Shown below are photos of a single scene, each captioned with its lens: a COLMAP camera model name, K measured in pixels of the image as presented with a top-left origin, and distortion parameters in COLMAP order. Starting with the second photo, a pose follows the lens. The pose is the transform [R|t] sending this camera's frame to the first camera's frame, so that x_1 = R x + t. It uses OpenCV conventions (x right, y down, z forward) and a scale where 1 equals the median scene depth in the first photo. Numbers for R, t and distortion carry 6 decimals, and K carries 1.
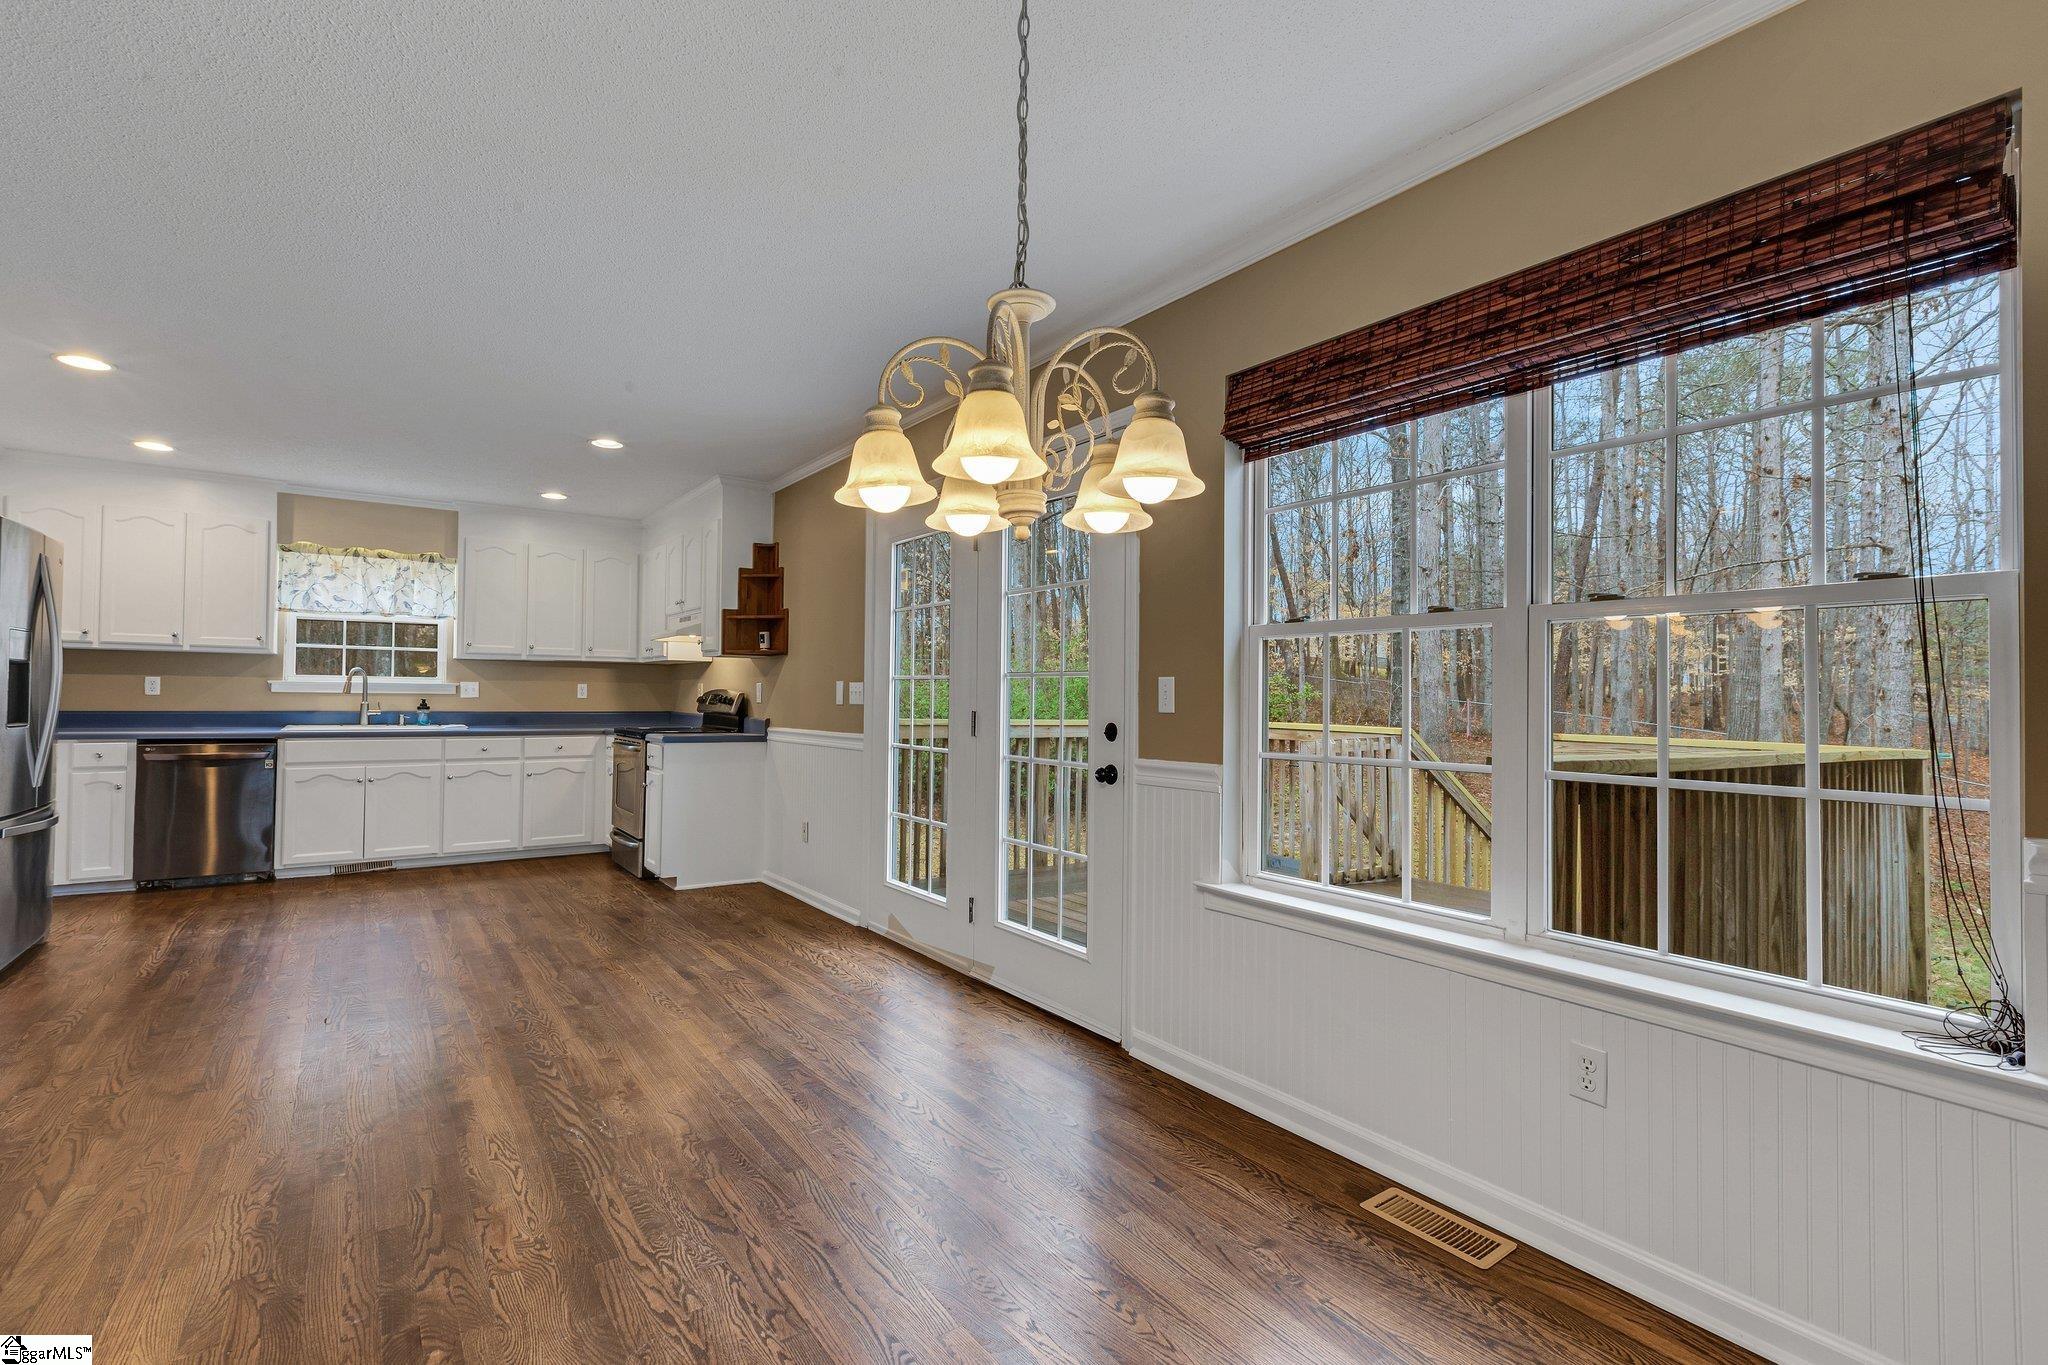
lens RADIAL K [[953.2, 0, 1028.7], [0, 953.2, 675.4], [0, 0, 1]] dist [0.000674, 0.000284]
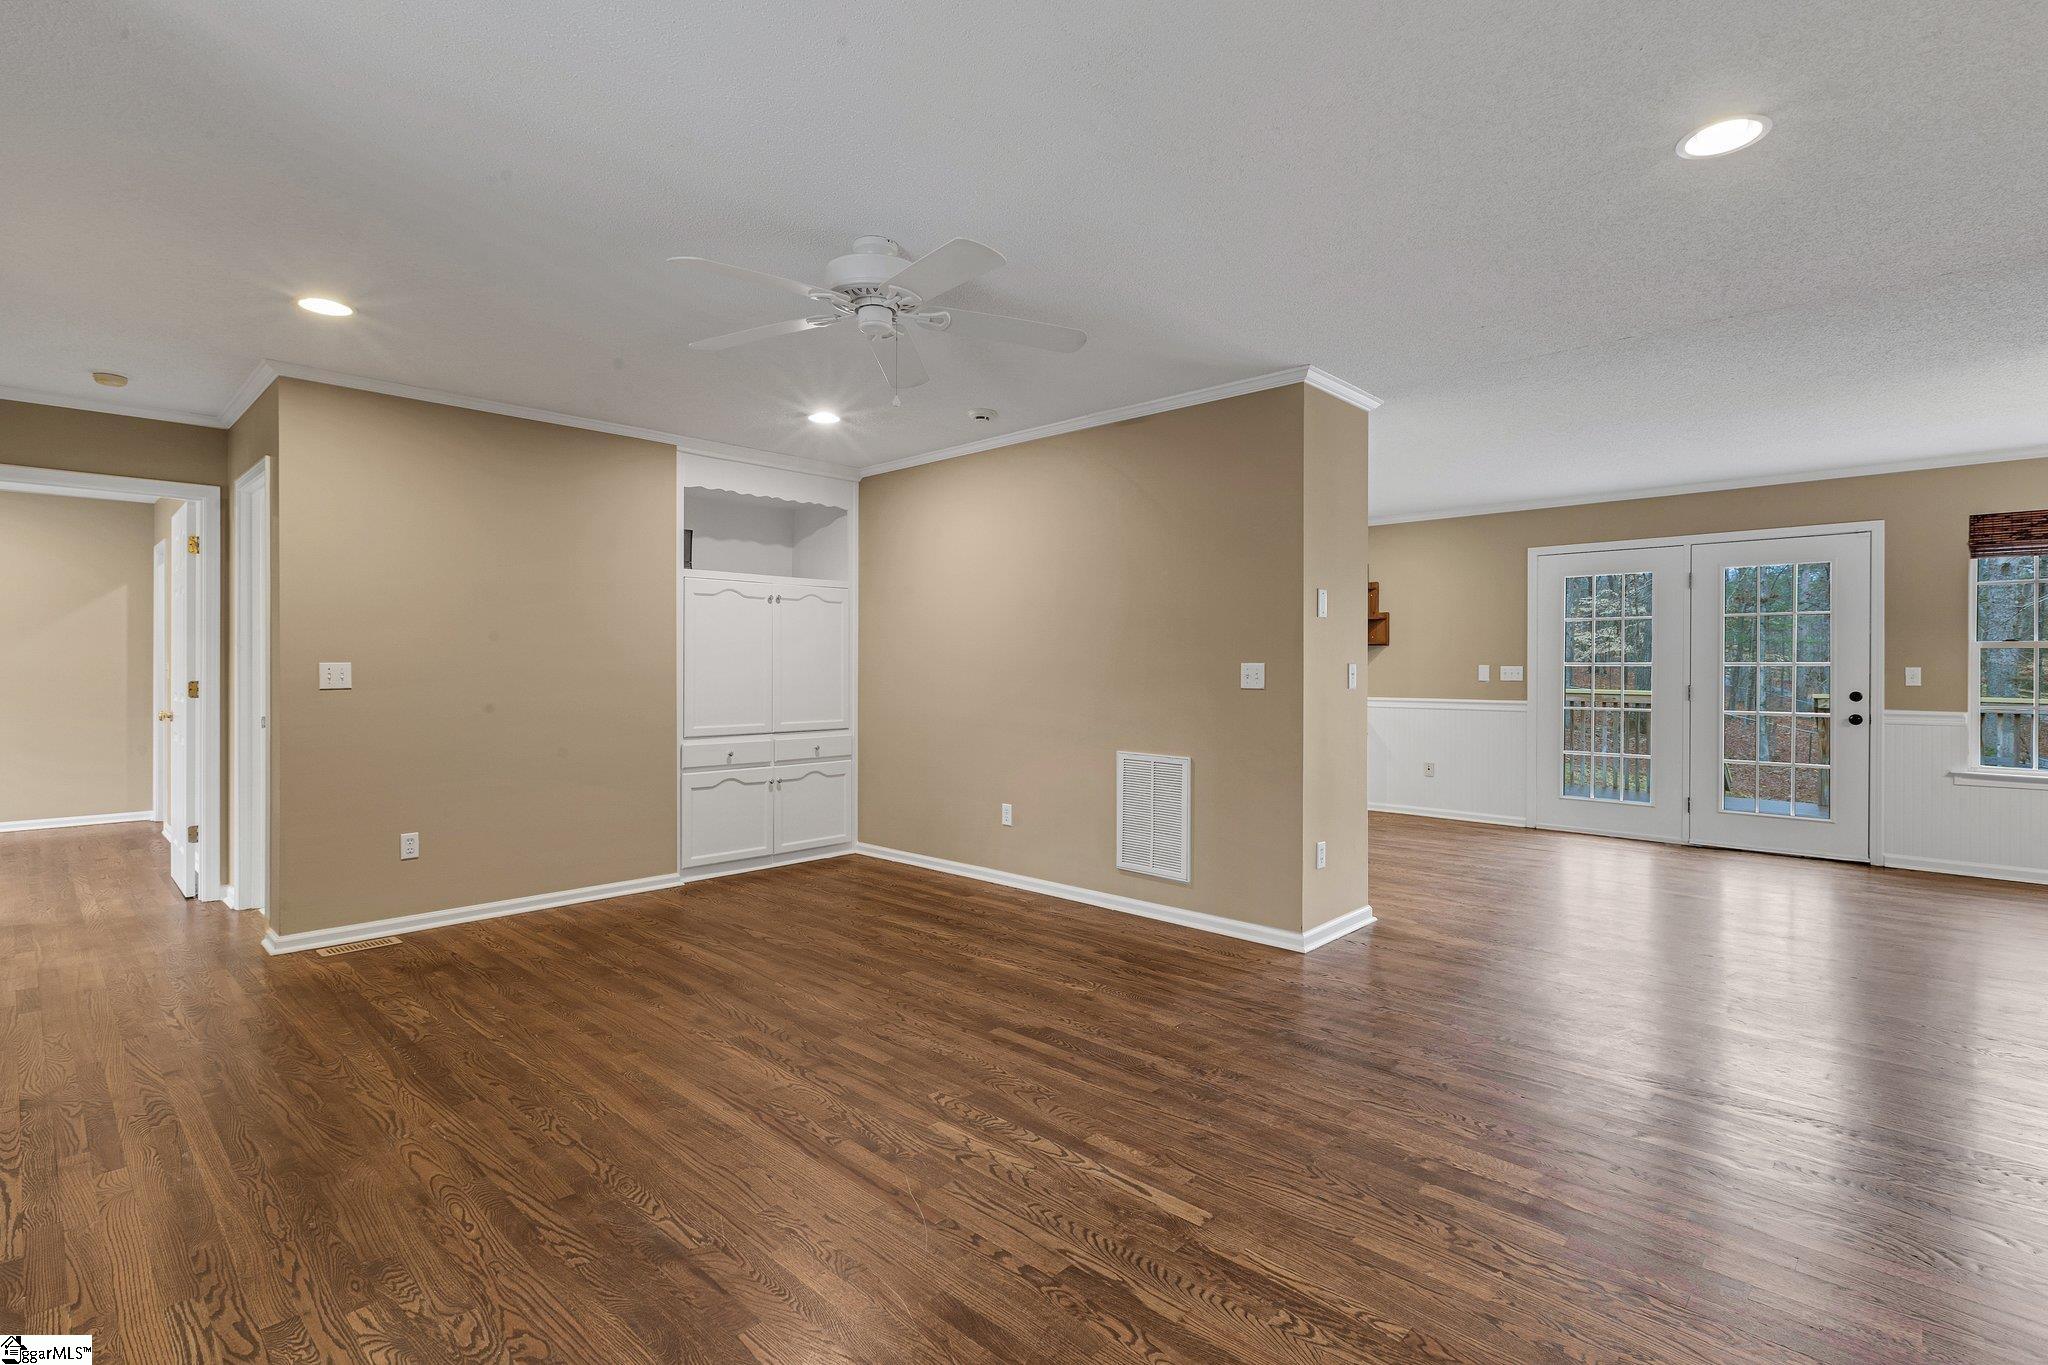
lens RADIAL K [[953.2, 0, 1028.7], [0, 953.2, 675.4], [0, 0, 1]] dist [0.000674, 0.000284]
pose [[0.957764, 0.000493, 0.287554, -1.913770], [-0.009131, 0.999546, 0.028699, -0.019153], [-0.287410, -0.030113, 0.957334, -0.293541]]
